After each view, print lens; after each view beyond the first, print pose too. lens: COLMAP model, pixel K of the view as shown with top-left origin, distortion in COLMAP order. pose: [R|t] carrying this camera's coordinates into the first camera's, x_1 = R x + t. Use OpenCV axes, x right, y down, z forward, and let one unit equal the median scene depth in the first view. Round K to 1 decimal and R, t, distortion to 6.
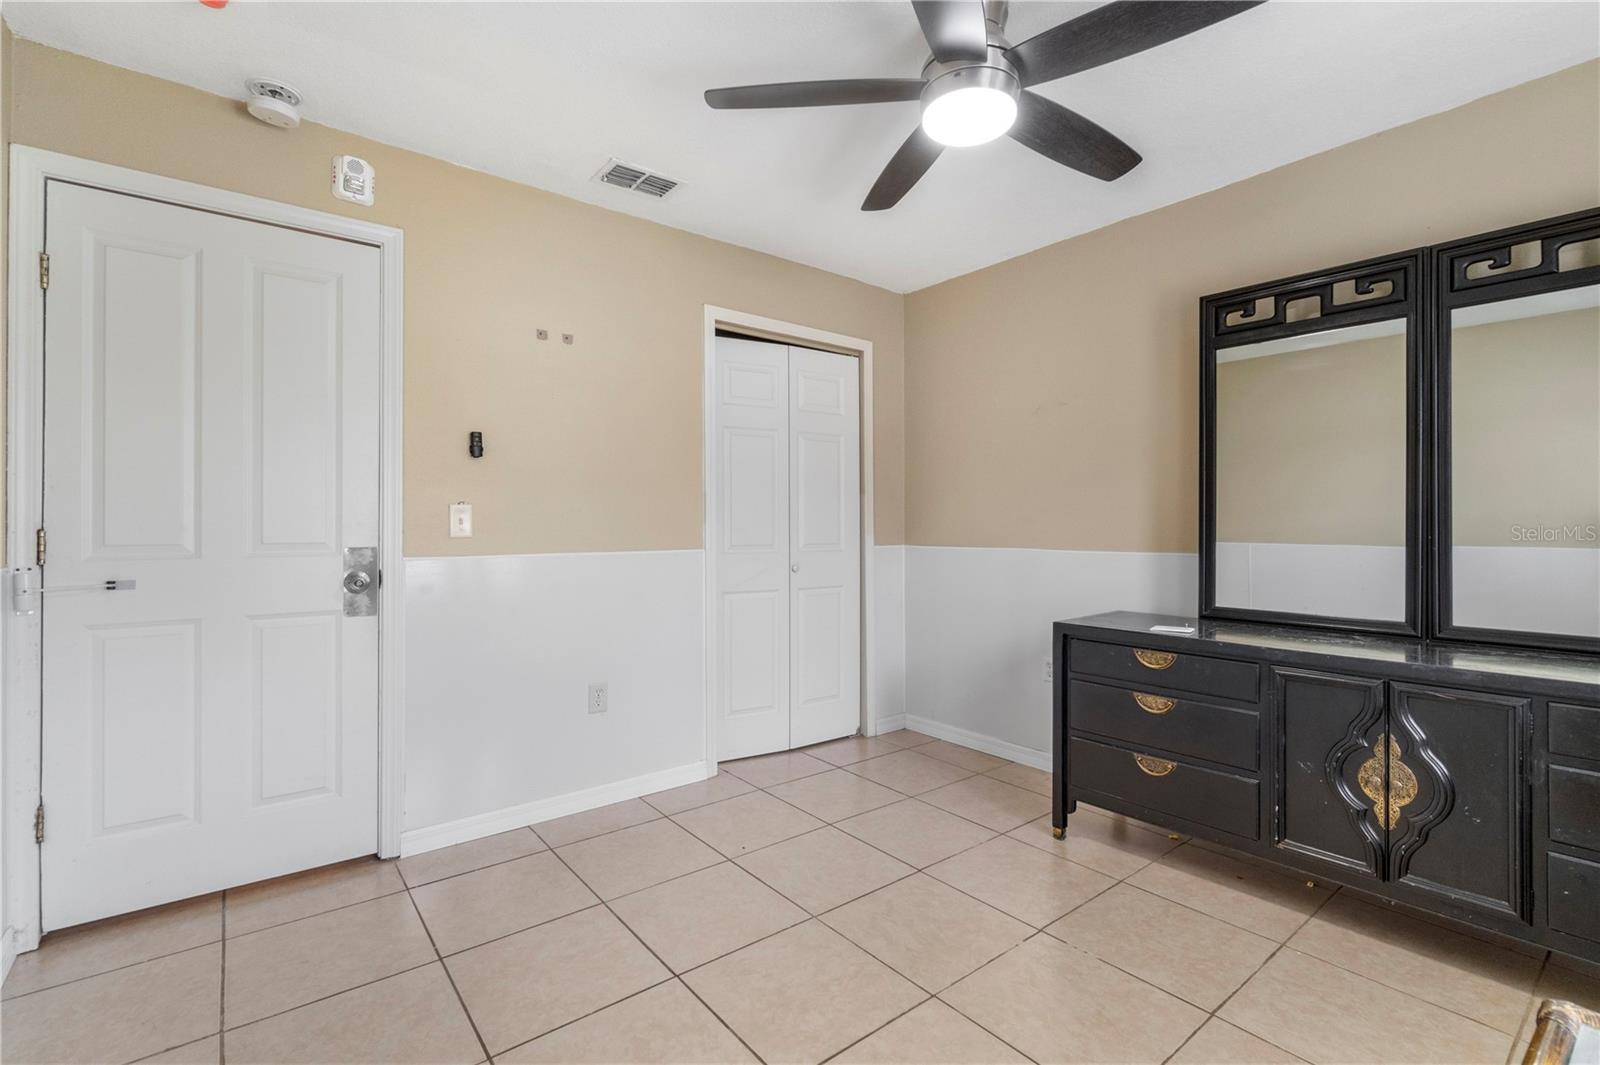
lens RADIAL K [[715.6, 0, 797.9], [0, 715.6, 532.2], [0, 0, 1]] dist [-0.003848, 0.001574]
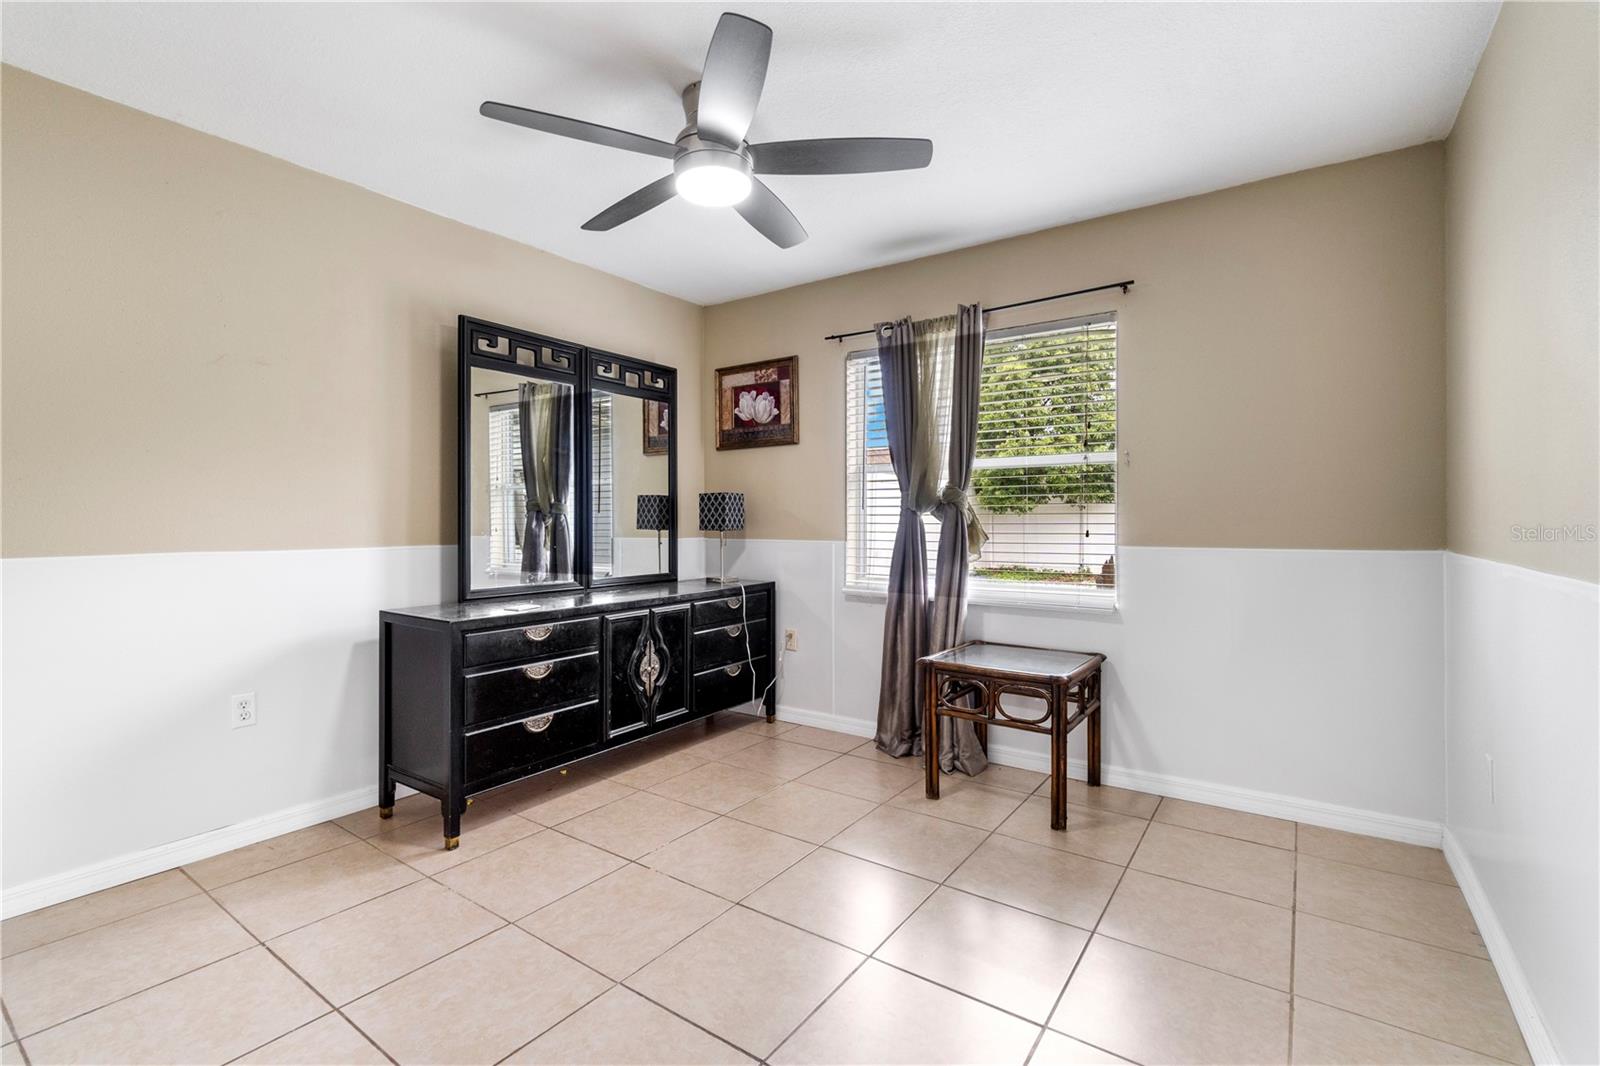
lens RADIAL K [[715.6, 0, 798.9], [0, 715.6, 521.5], [0, 0, 1]] dist [-0.003848, 0.001574]
pose [[-0.279716, 0.002317, 0.960080, -0.753583], [0.009733, 0.999953, 0.000423, 0.000341], [-0.960034, 0.009463, -0.279725, 0.921440]]
